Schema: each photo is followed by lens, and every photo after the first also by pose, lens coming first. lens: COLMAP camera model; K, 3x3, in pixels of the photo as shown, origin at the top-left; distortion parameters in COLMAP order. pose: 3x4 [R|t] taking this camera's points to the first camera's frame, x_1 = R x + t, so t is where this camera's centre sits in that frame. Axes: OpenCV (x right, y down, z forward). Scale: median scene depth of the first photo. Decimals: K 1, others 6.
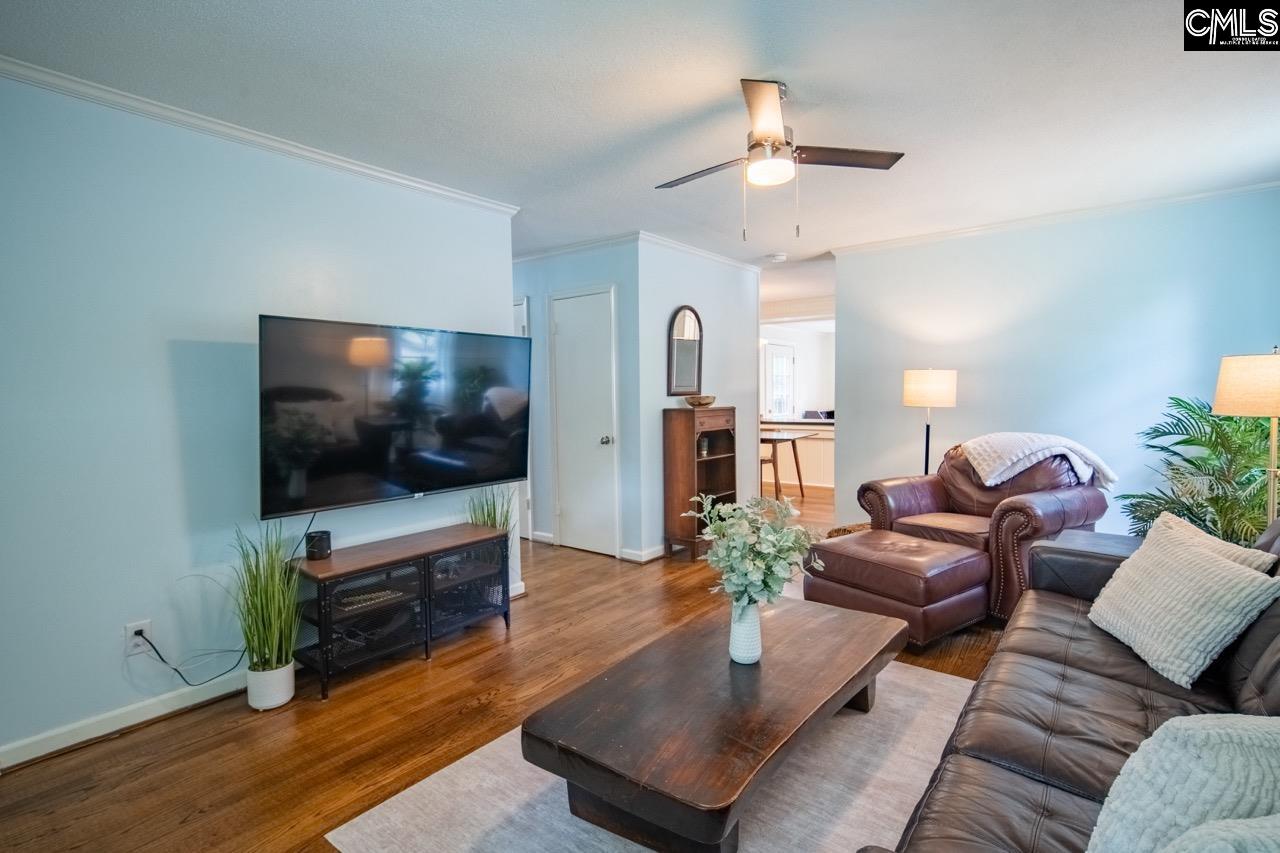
lens RADIAL K [[618.5, 0, 645.9], [0, 618.5, 421.8], [0, 0, 1]] dist [-0.024132, 0.012473]
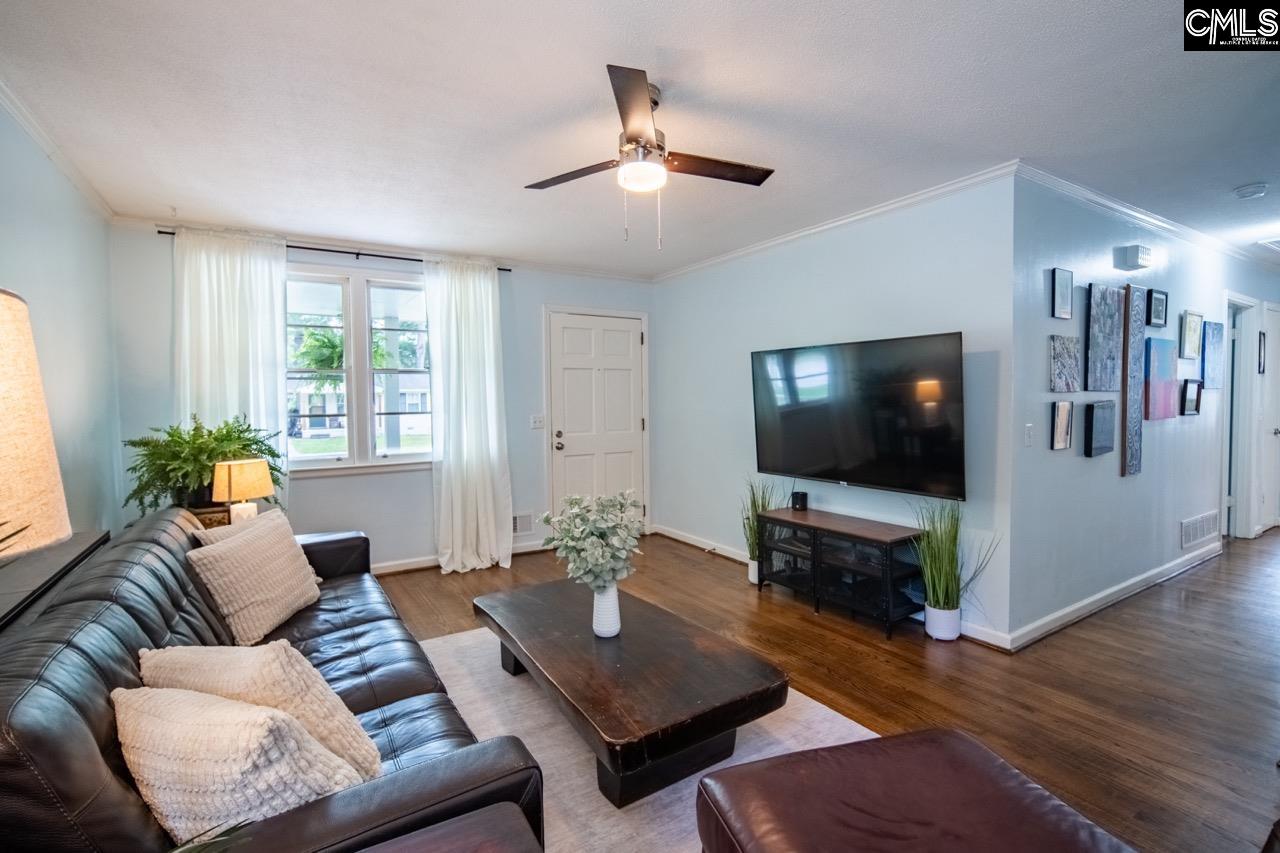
lens RADIAL K [[599.9, 0, 620.3], [0, 599.9, 426.0], [0, 0, 1]] dist [-0.030087, 0.009956]
pose [[-0.368354, 0.067705, -0.927217, 0.927795], [-0.019872, 0.996543, 0.080662, -0.083947], [0.929473, 0.048138, -0.365735, 1.102537]]
